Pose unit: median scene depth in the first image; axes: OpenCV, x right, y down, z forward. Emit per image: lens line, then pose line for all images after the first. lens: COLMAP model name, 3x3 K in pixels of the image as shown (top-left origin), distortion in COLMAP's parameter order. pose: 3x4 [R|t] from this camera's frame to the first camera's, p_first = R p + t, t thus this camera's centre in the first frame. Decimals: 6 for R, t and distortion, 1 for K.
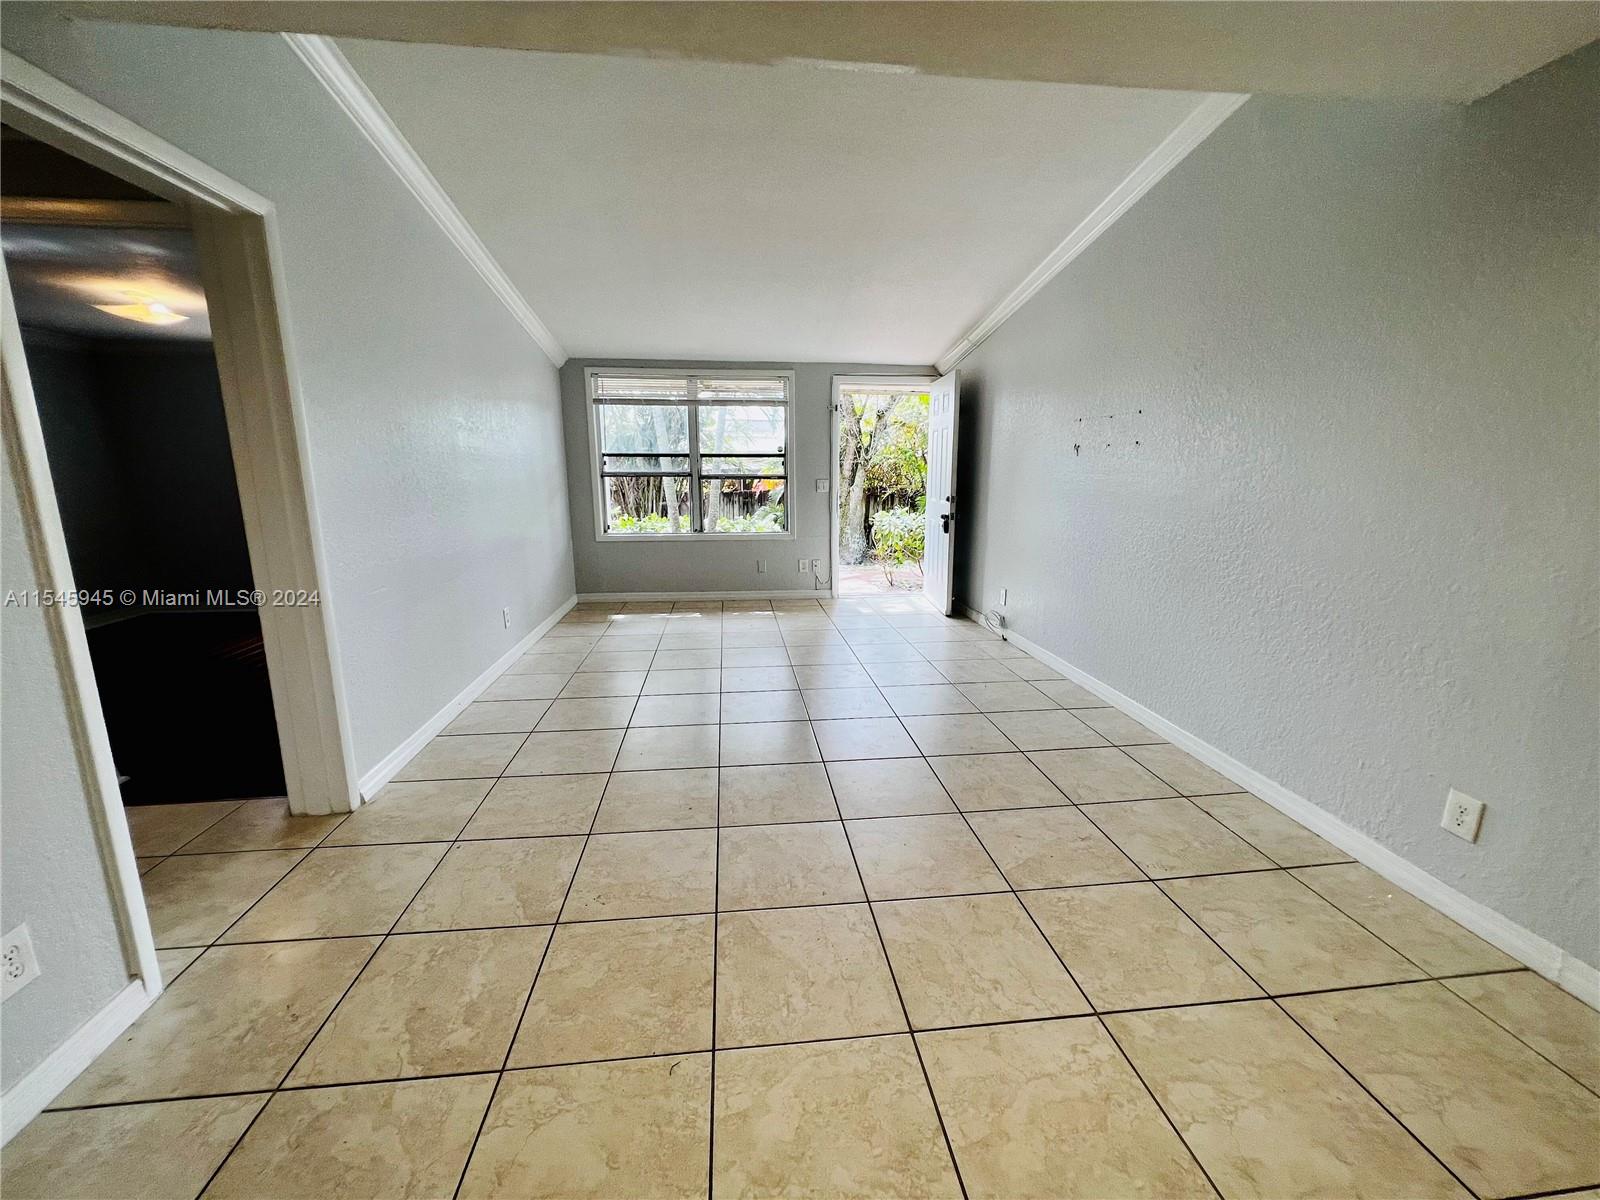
lens RADIAL K [[646.6, 0, 799.2], [0, 646.6, 595.5], [0, 0, 1]] dist [-0.000534, -0.000088]
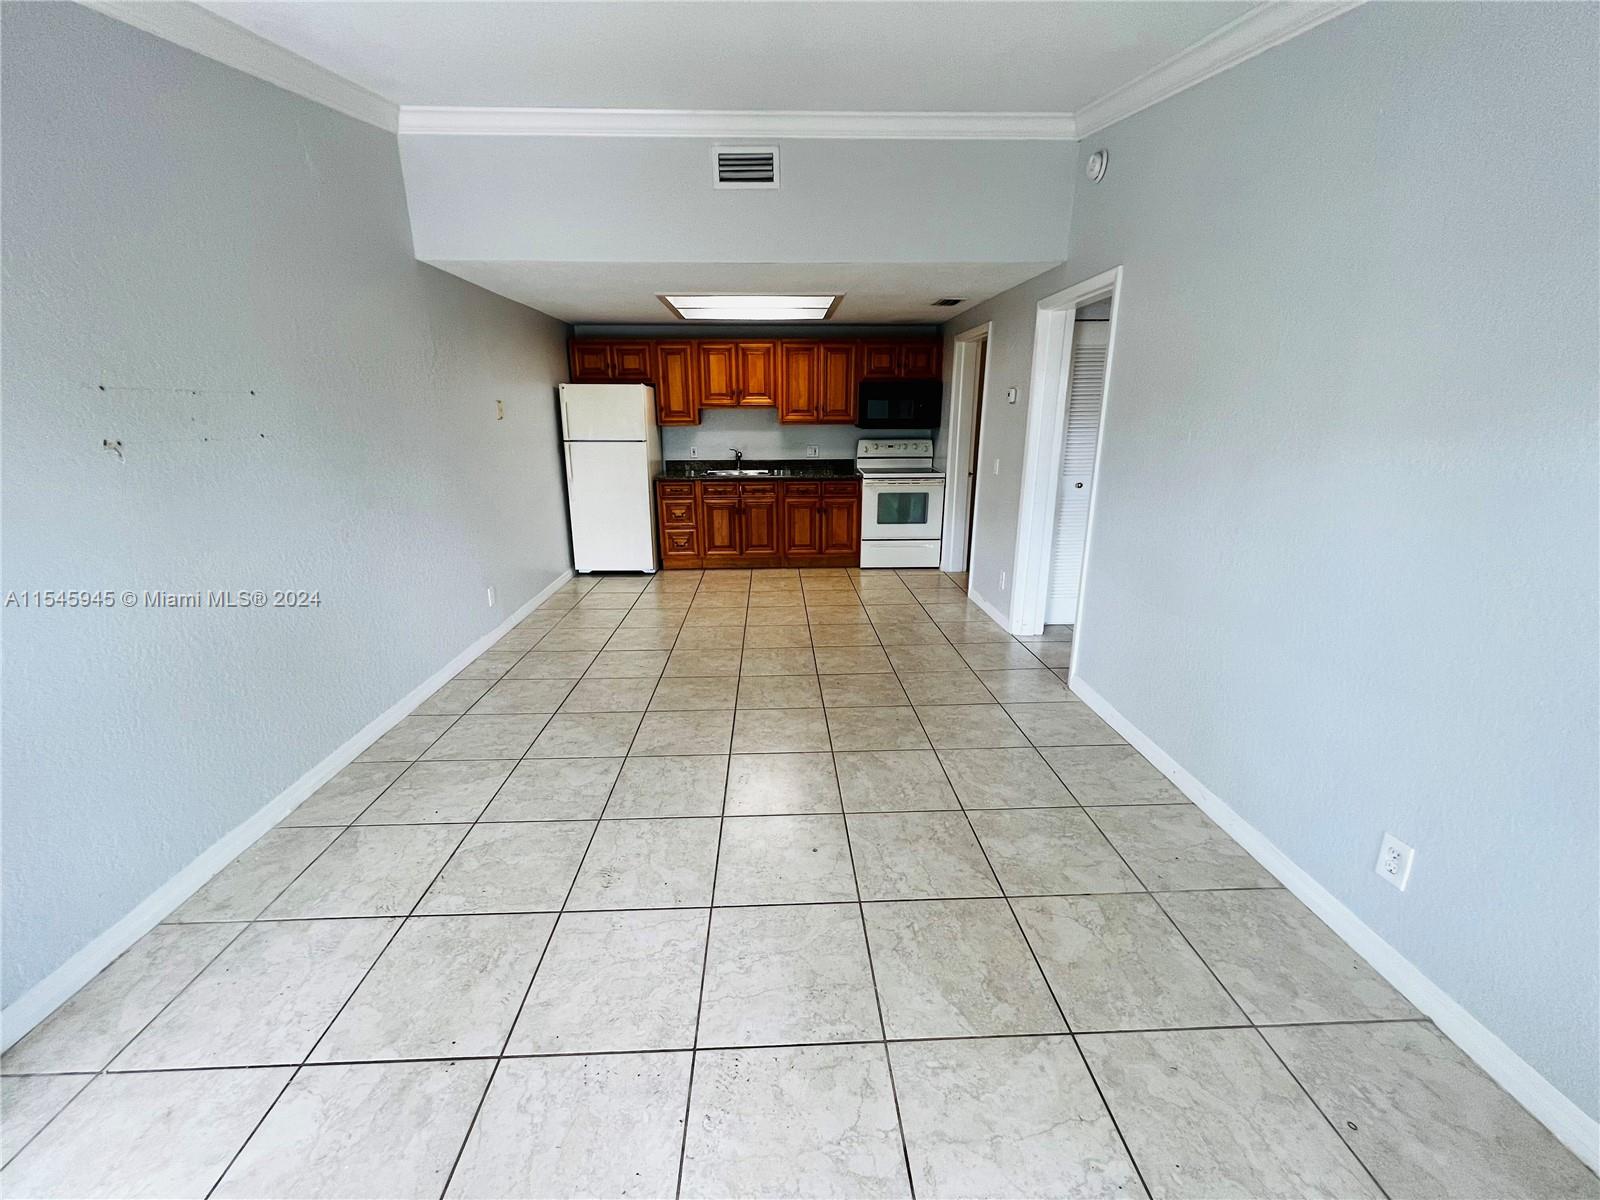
lens RADIAL K [[646.6, 0, 798.5], [0, 646.6, 597.2], [0, 0, 1]] dist [-0.000534, -0.000088]
pose [[-0.997430, -0.015184, 0.070027, -0.207386], [0.018831, 0.887391, 0.460632, -0.610743], [-0.069136, 0.460767, -0.884824, 2.579559]]
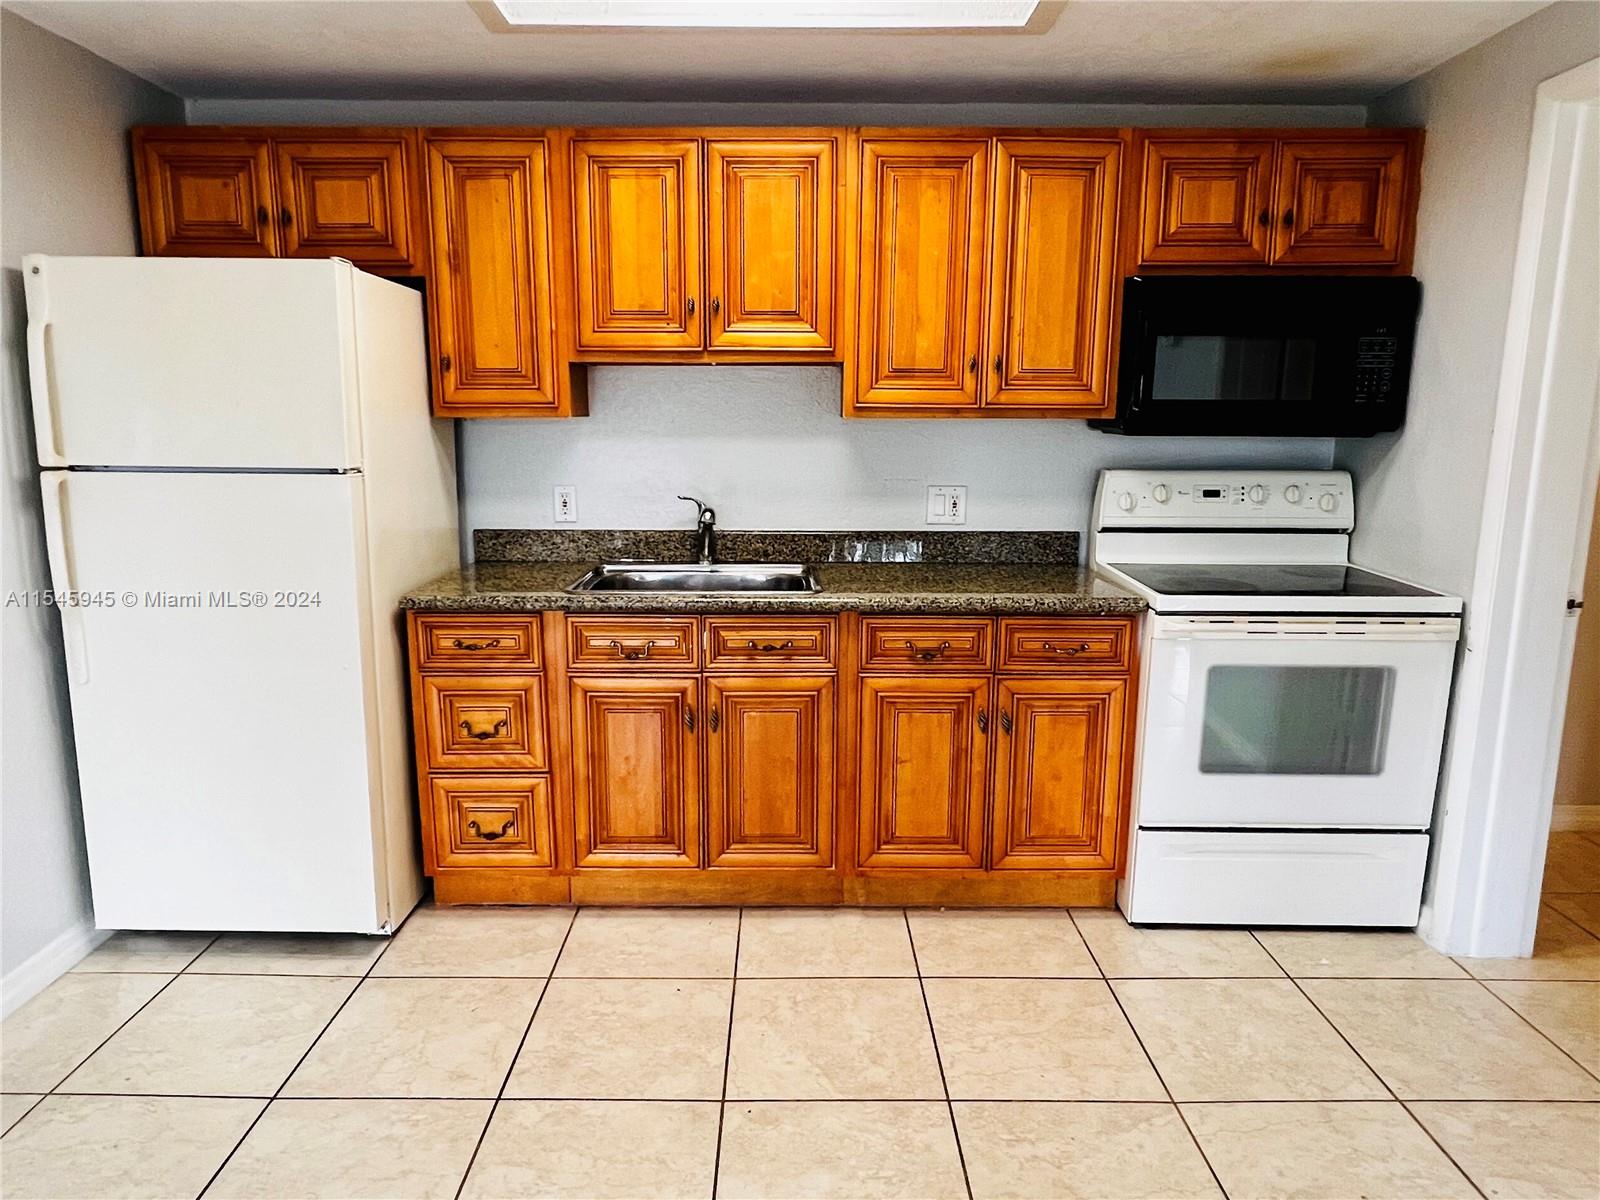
lens RADIAL K [[987.0, 0, 797.9], [0, 987.0, 597.2], [0, 0, 1]] dist [-0.002090, -0.000506]
pose [[-0.994186, -0.022829, 0.105232, -0.051709], [0.018191, 0.927615, 0.373095, -0.342108], [-0.106132, 0.372840, -0.921806, 1.431946]]
